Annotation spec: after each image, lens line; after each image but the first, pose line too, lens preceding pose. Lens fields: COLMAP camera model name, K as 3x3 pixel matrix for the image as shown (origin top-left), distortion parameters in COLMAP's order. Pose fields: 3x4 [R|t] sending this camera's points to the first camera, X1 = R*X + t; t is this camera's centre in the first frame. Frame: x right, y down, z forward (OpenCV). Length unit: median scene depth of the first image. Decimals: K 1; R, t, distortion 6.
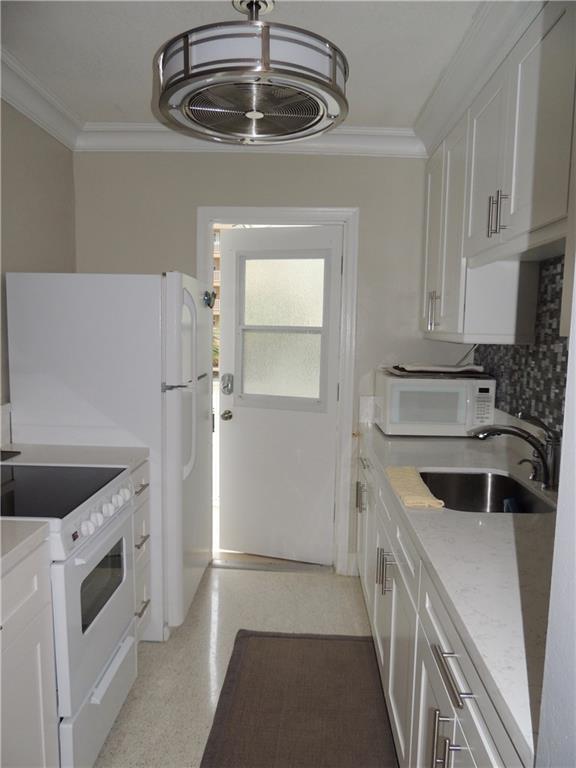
lens RADIAL K [[545.4, 0, 285.2], [0, 545.4, 383.5], [0, 0, 1]] dist [-0.015648, -0.001205]
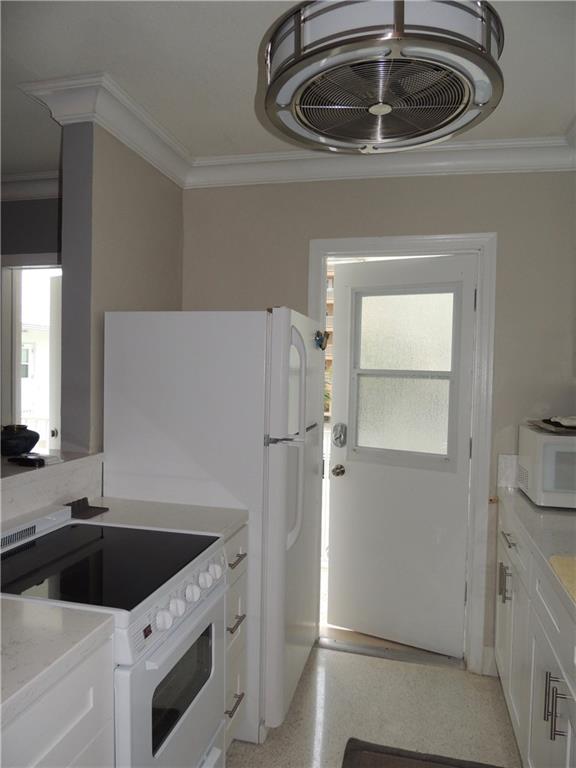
lens RADIAL K [[545.4, 0, 289.9], [0, 545.4, 383.2], [0, 0, 1]] dist [-0.015648, -0.001205]
pose [[0.981082, 0.007359, -0.193450, -0.020311], [-0.023255, 0.996521, -0.080030, -0.014075], [0.192188, 0.083015, 0.977841, 0.151465]]
